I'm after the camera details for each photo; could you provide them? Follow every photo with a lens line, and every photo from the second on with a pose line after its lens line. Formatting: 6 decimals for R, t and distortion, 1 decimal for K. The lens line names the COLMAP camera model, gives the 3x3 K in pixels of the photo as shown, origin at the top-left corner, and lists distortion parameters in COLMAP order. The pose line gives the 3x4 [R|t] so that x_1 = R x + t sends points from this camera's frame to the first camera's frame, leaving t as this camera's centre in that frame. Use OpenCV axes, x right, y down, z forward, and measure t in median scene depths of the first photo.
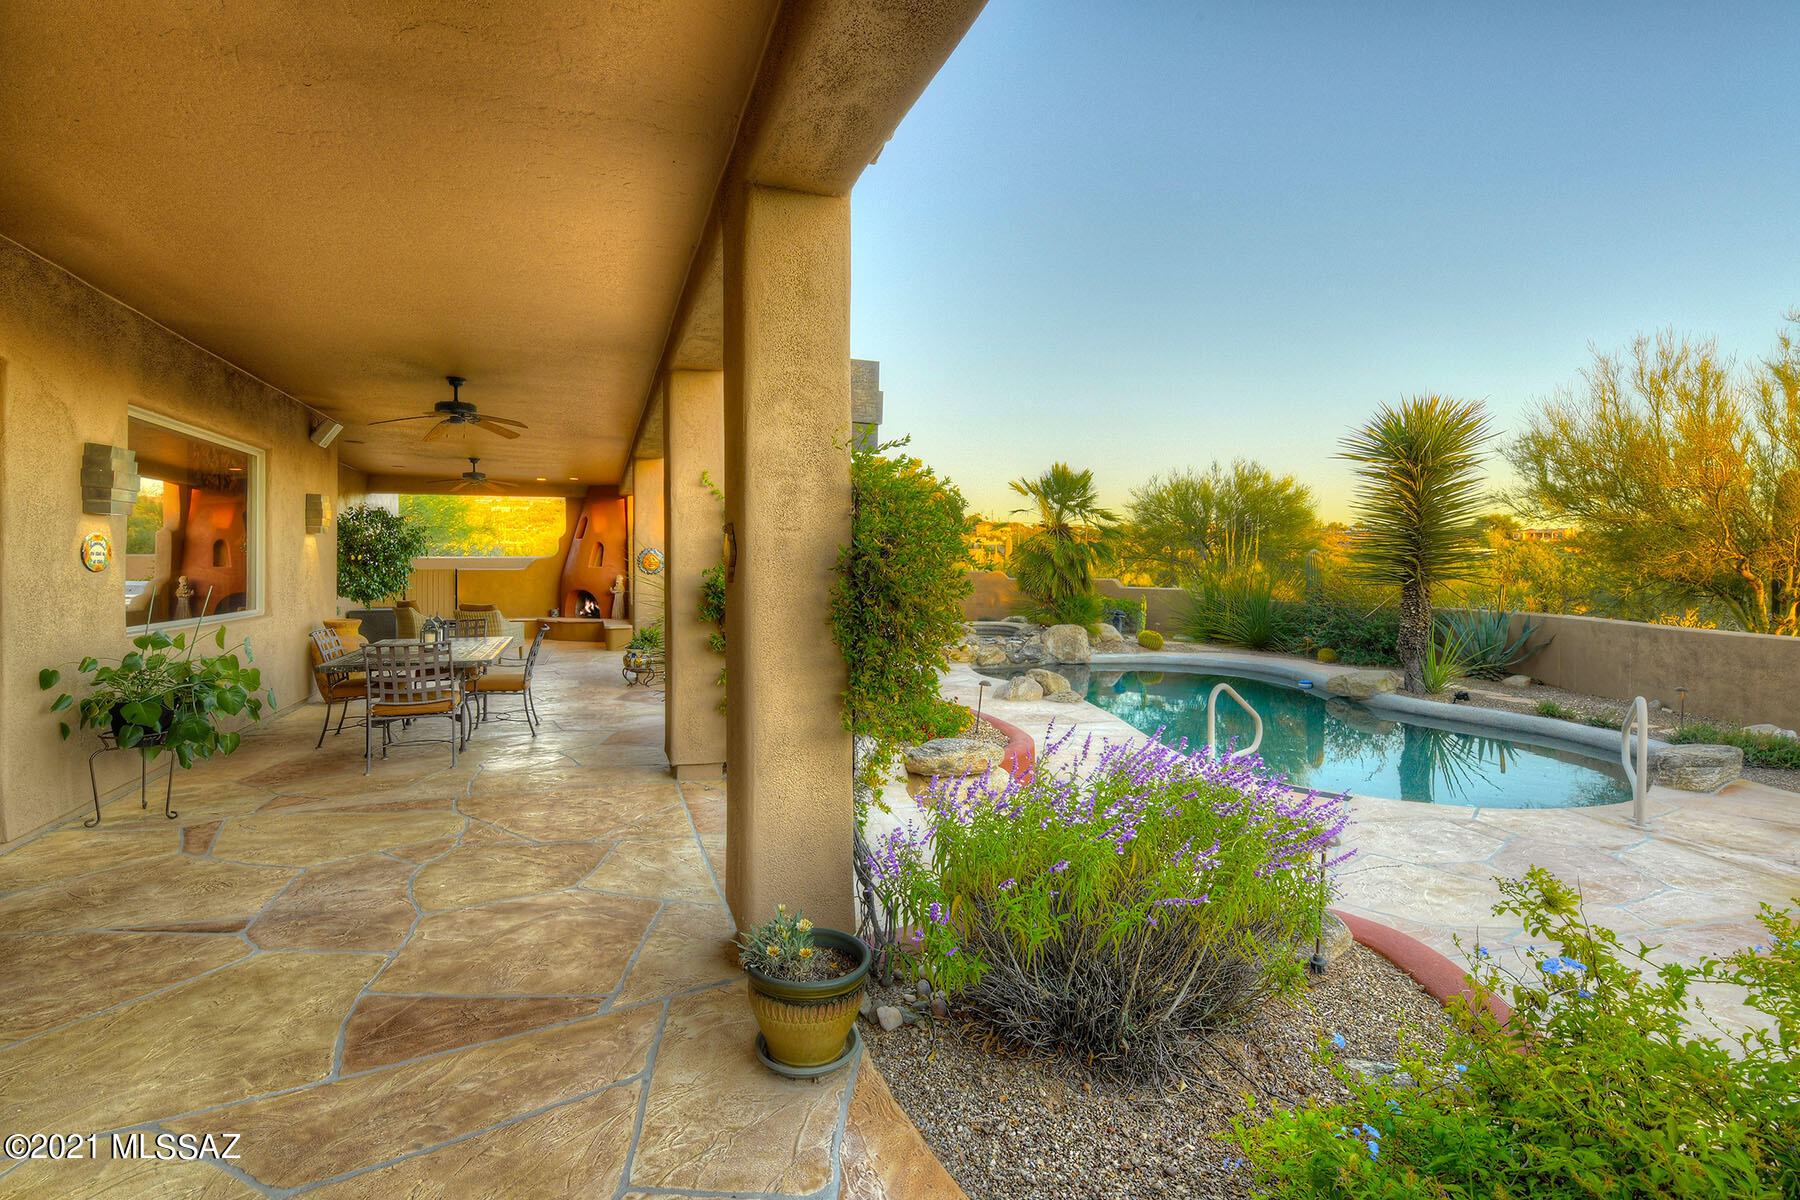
lens RADIAL K [[829.4, 0, 899.6], [0, 829.4, 609.6], [0, 0, 1]] dist [-0.005212, -0.000192]
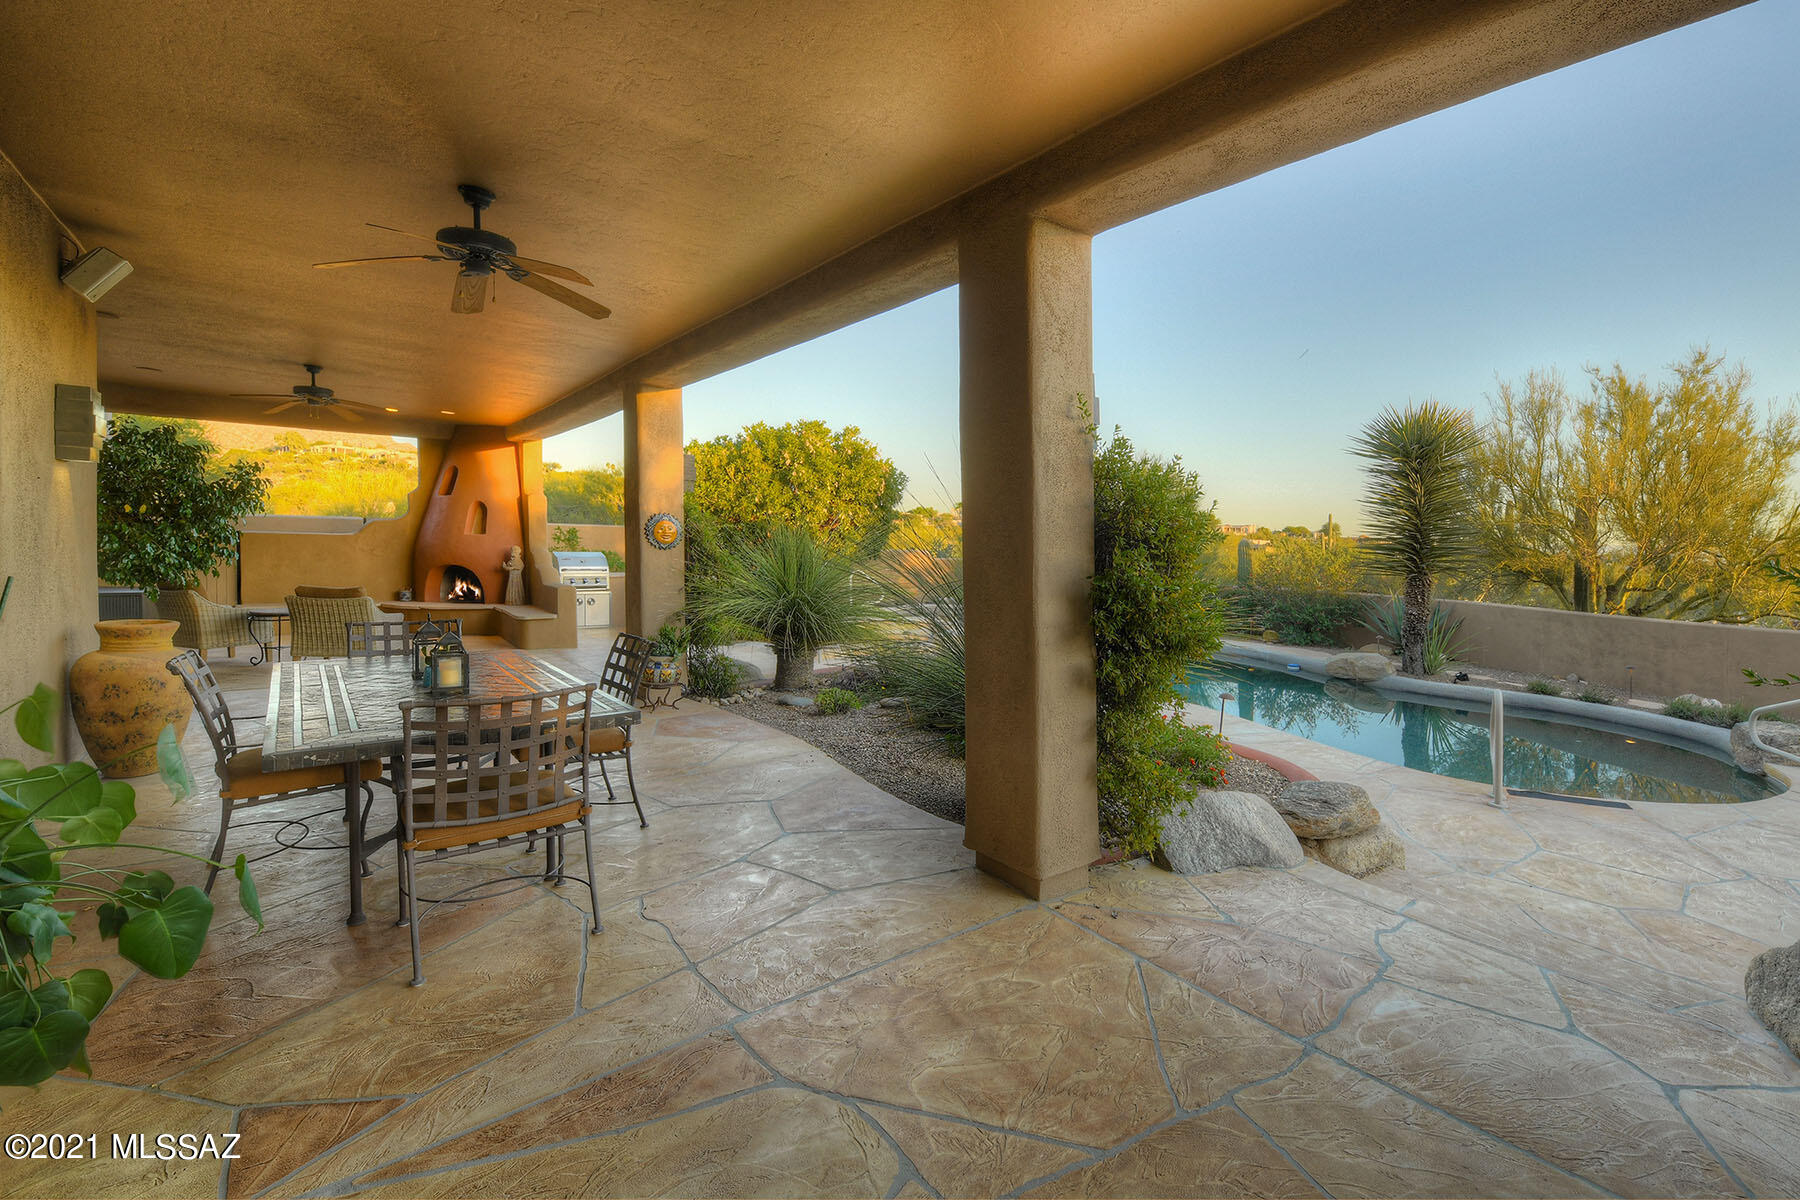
lens RADIAL K [[736.7, 0, 901.3], [0, 736.7, 591.2], [0, 0, 1]] dist [-0.013673, -0.000533]
pose [[0.930468, 0.001643, 0.366368, -0.354720], [-0.007006, 0.999887, 0.013308, -0.017016], [-0.366305, -0.014950, 0.930375, 0.347318]]
